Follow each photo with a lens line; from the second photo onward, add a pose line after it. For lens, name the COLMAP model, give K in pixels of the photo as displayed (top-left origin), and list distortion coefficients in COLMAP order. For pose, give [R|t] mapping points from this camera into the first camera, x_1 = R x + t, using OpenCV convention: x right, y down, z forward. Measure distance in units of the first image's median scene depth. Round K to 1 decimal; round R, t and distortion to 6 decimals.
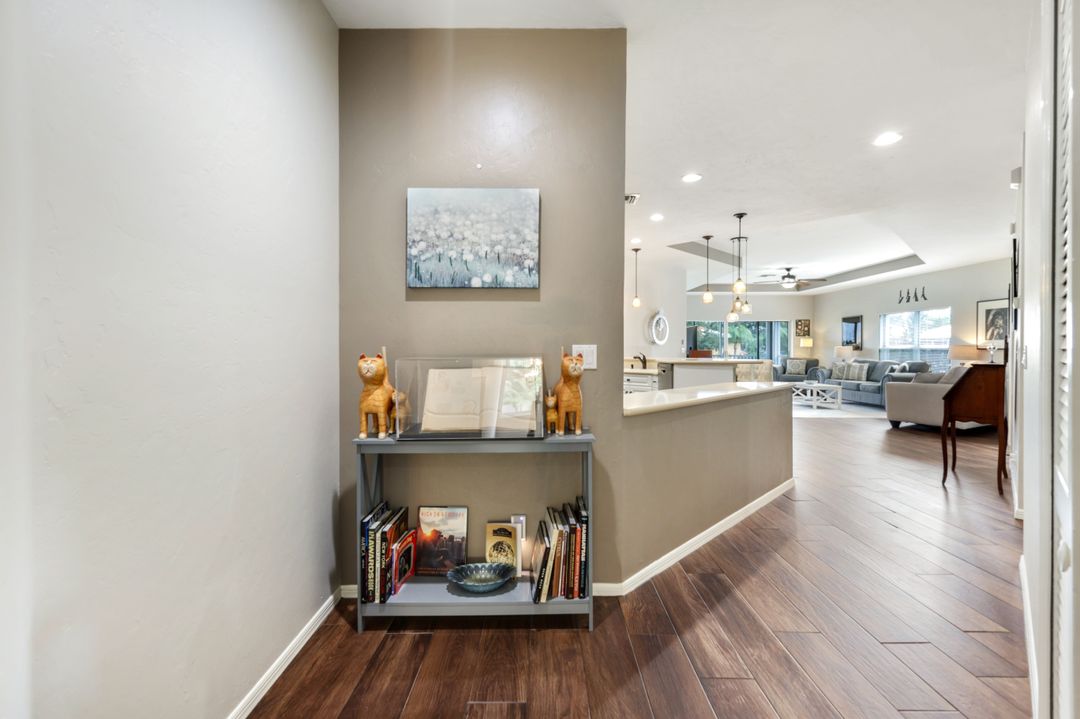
lens RADIAL K [[467.2, 0, 533.7], [0, 467.2, 353.3], [0, 0, 1]] dist [0.003063, 0.000294]
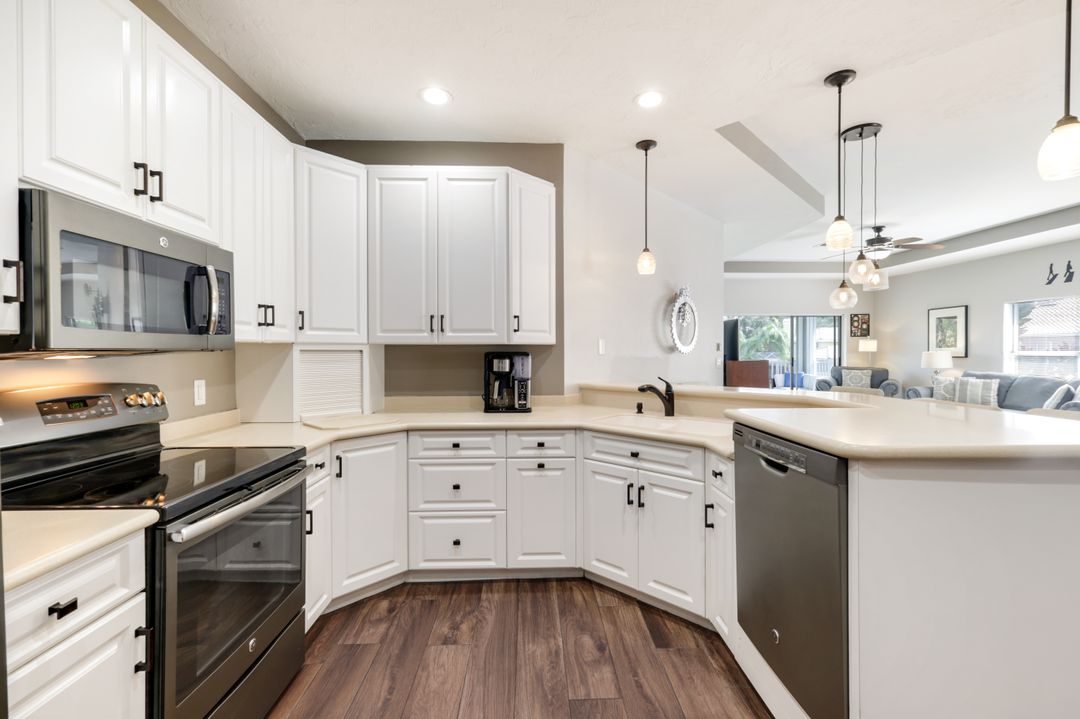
lens RADIAL K [[467.2, 0, 539.6], [0, 467.2, 354.5], [0, 0, 1]] dist [0.003063, 0.000294]
pose [[0.999048, -0.003330, 0.043494, 0.070248], [0.003290, 0.999994, 0.000978, -0.015280], [-0.043497, -0.000834, 0.999053, 0.401899]]
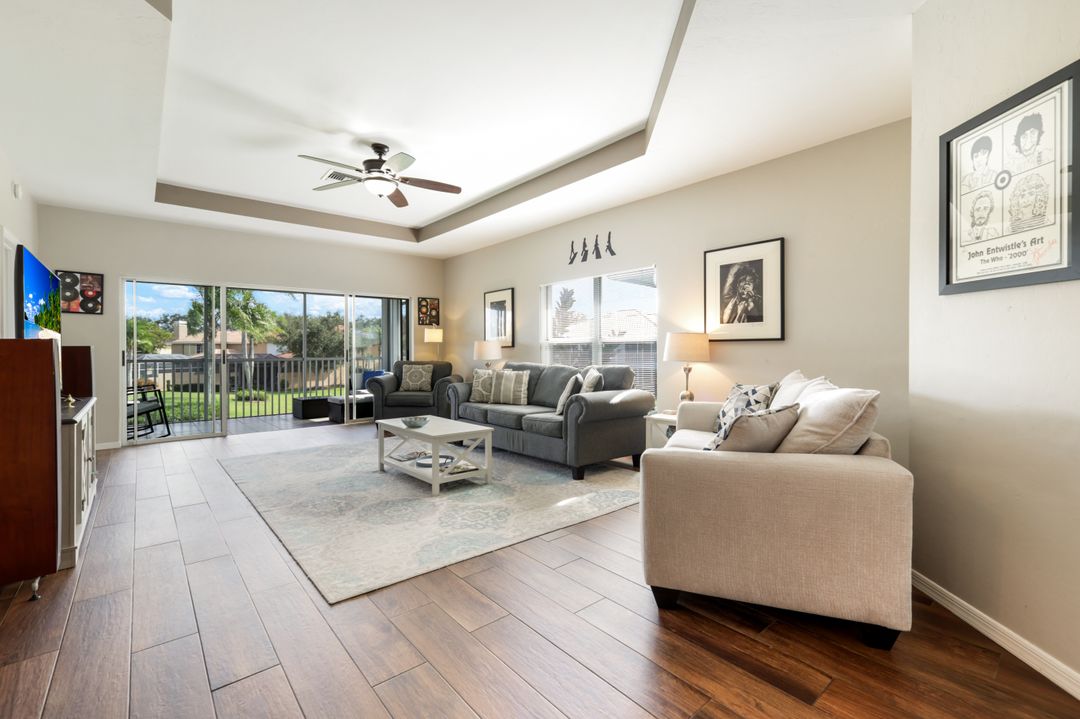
lens RADIAL K [[467.2, 0, 542.1], [0, 467.2, 353.5], [0, 0, 1]] dist [0.003063, 0.000294]
pose [[0.750519, -0.007099, 0.660810, 0.380207], [0.010685, 0.999942, -0.001393, 0.002865], [-0.660762, 0.008106, 0.750552, 0.600103]]
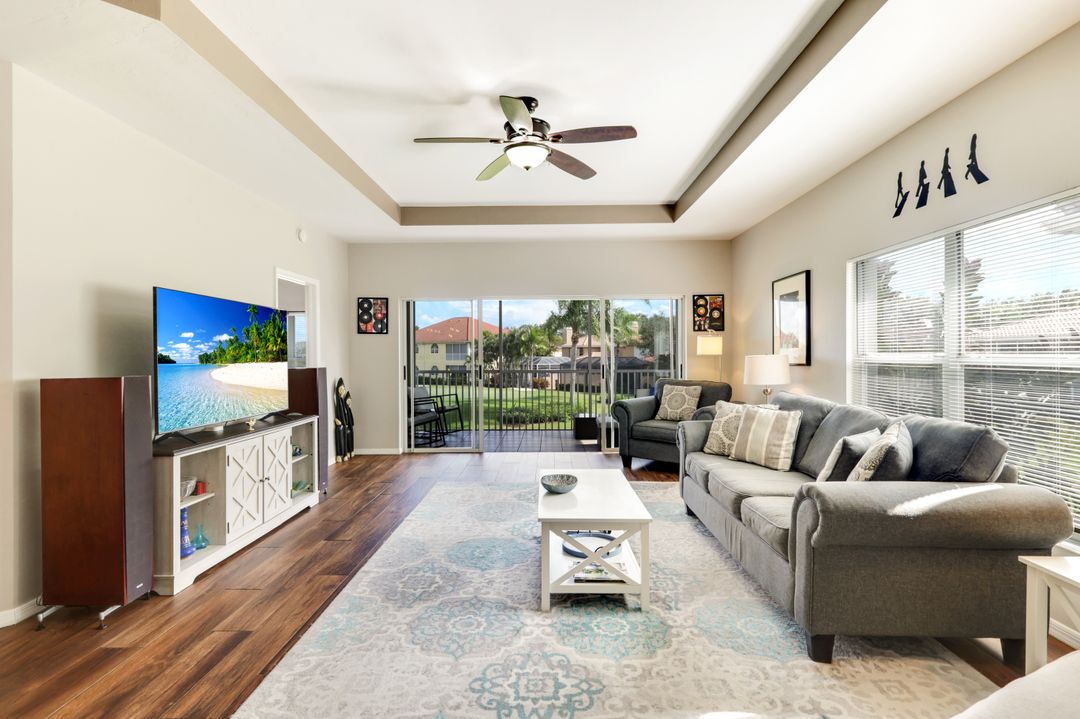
lens RADIAL K [[522.6, 0, 546.7], [0, 522.6, 355.2], [0, 0, 1]] dist [0.000676, 0.000972]
pose [[0.999992, -0.004008, 0.000847, 0.555084], [0.004014, 0.999965, -0.007346, -0.014259], [-0.000818, 0.007350, 0.999973, 0.663180]]
